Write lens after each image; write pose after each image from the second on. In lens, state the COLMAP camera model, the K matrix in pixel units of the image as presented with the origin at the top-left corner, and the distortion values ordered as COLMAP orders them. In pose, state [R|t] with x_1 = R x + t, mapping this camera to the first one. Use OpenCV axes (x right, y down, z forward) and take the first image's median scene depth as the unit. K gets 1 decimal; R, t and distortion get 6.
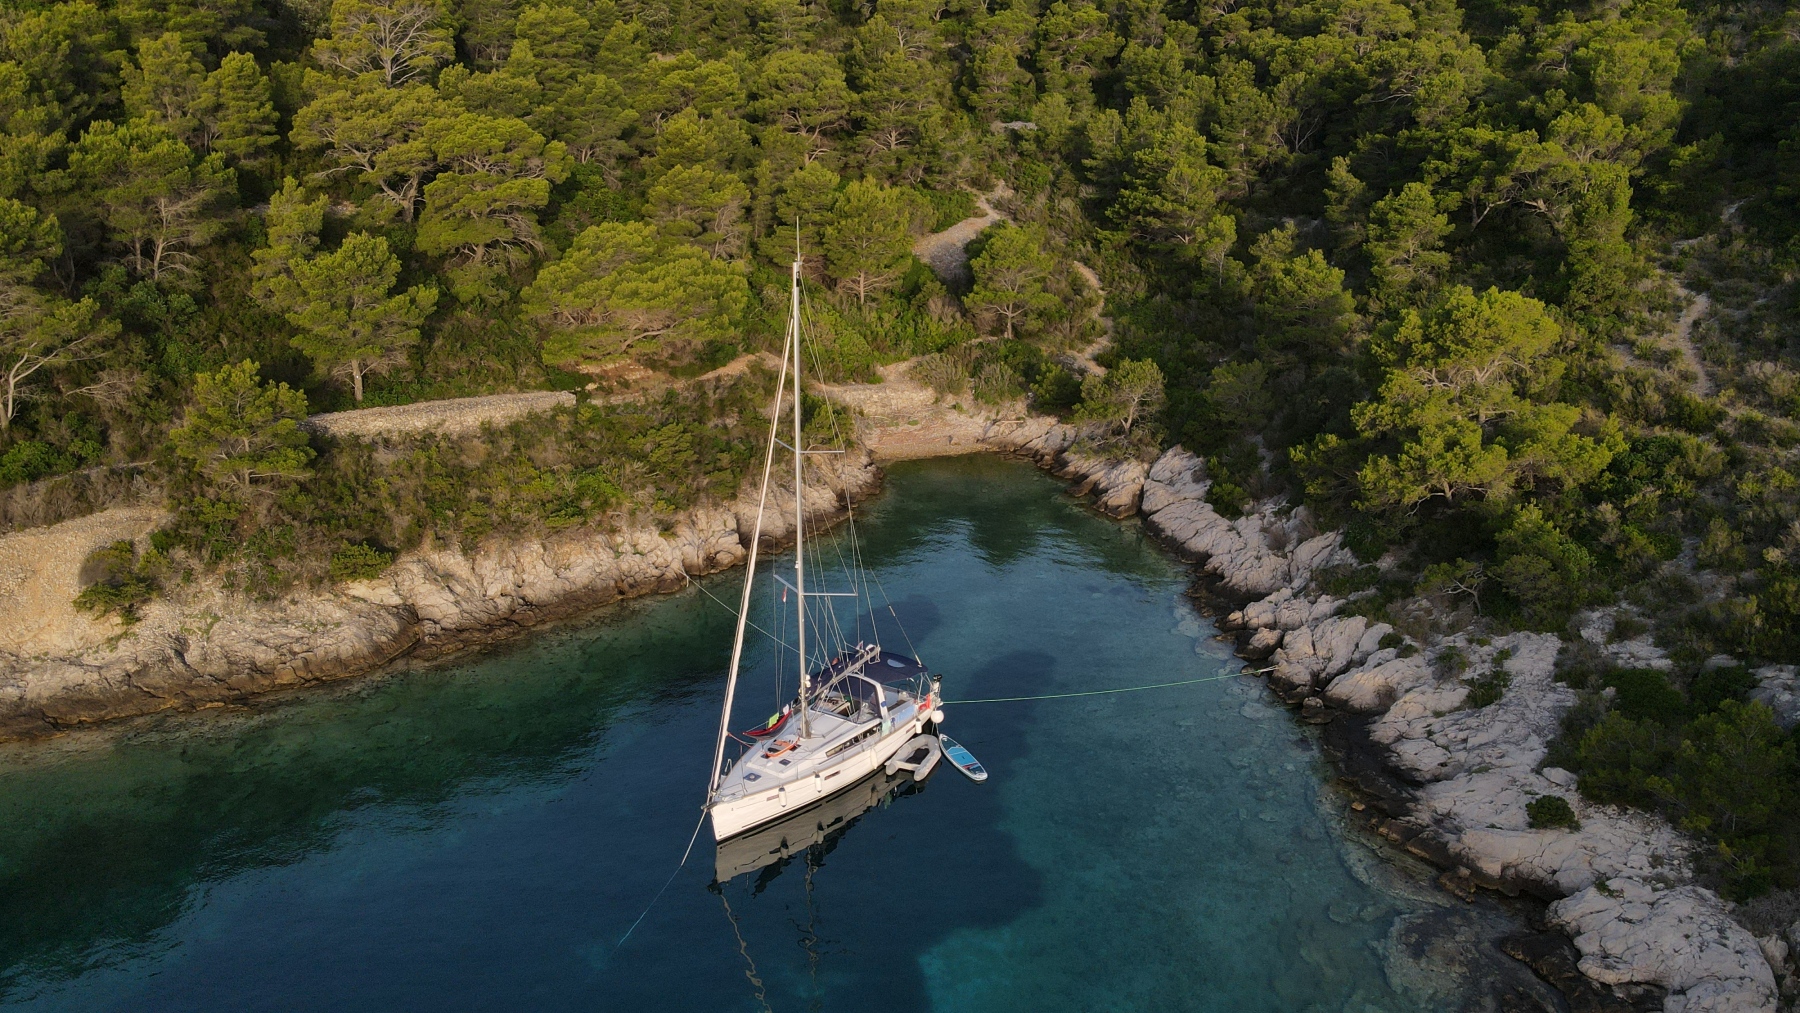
lens RADIAL K [[1290.9, 0, 900.0], [0, 1290.9, 506.5], [0, 0, 1]] dist [-0.006092, 0.001345]
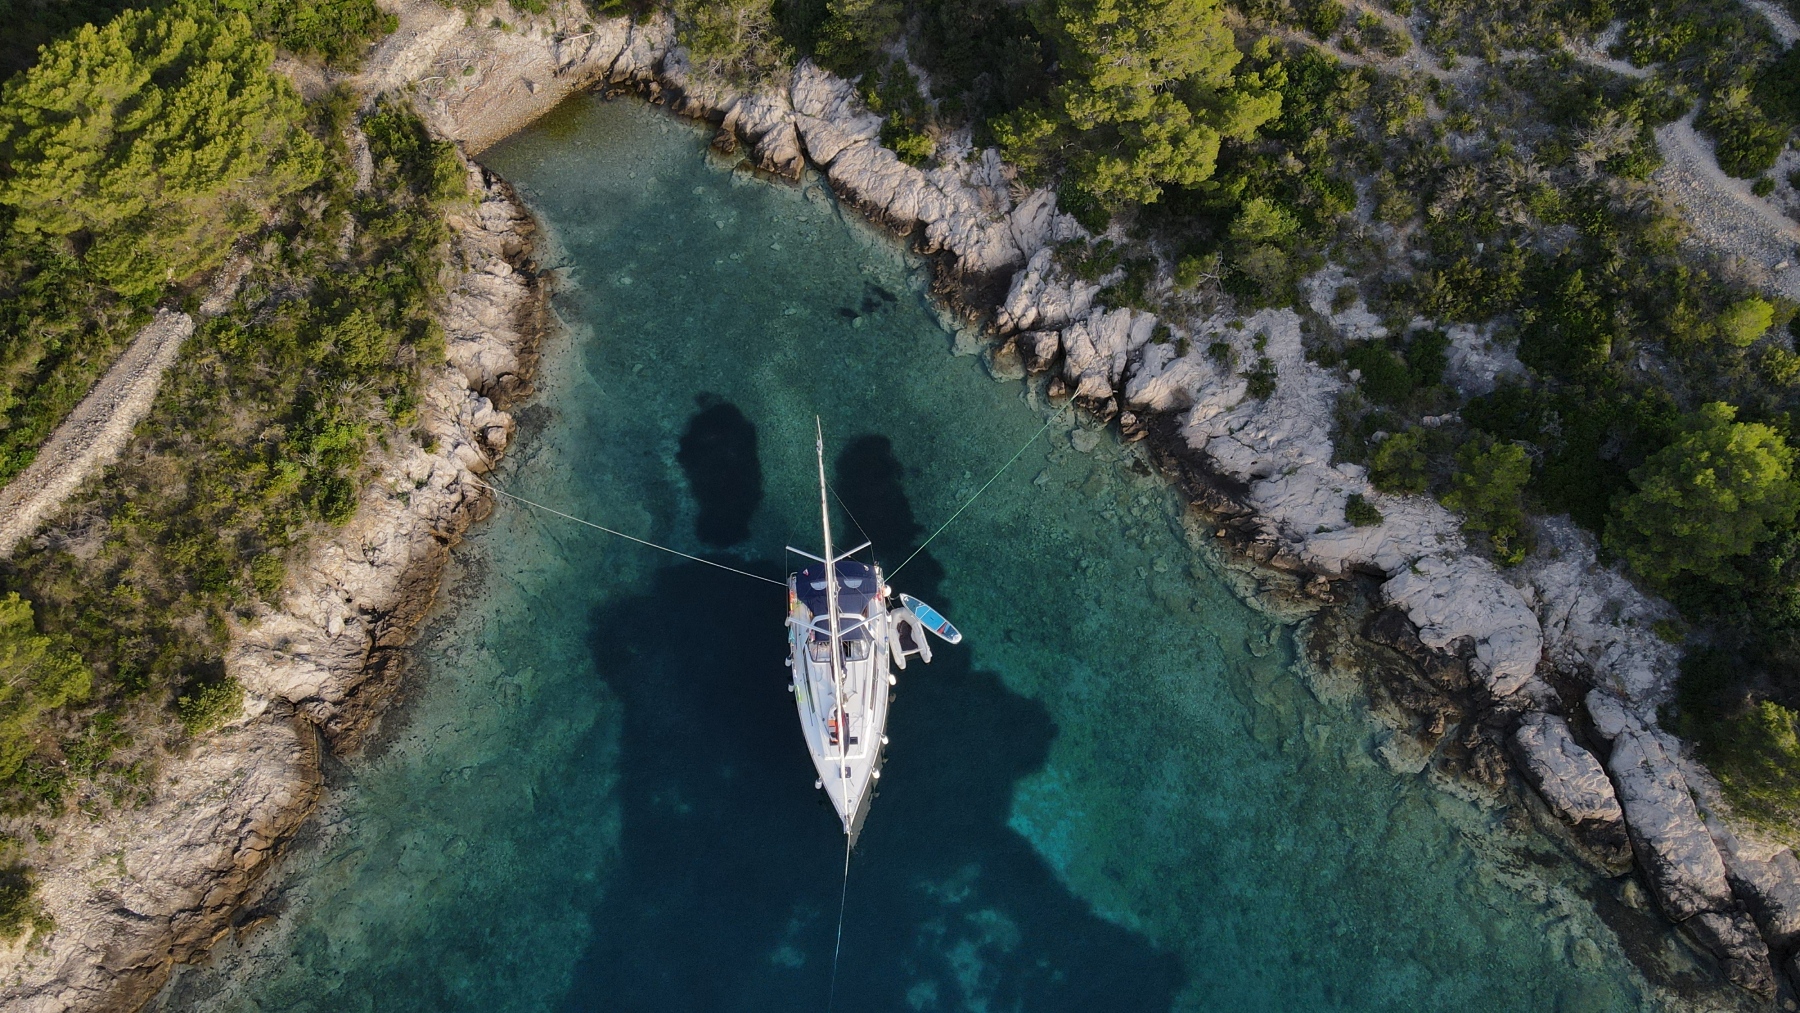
lens RADIAL K [[1240.1, 0, 900.0], [0, 1240.1, 506.5], [0, 0, 1]] dist [-0.011867, -0.002262]
pose [[0.826060, -0.471521, 0.308694, -0.260298], [0.188412, 0.747272, 0.637248, -0.579051], [-0.531154, -0.468244, 0.706132, 0.254059]]
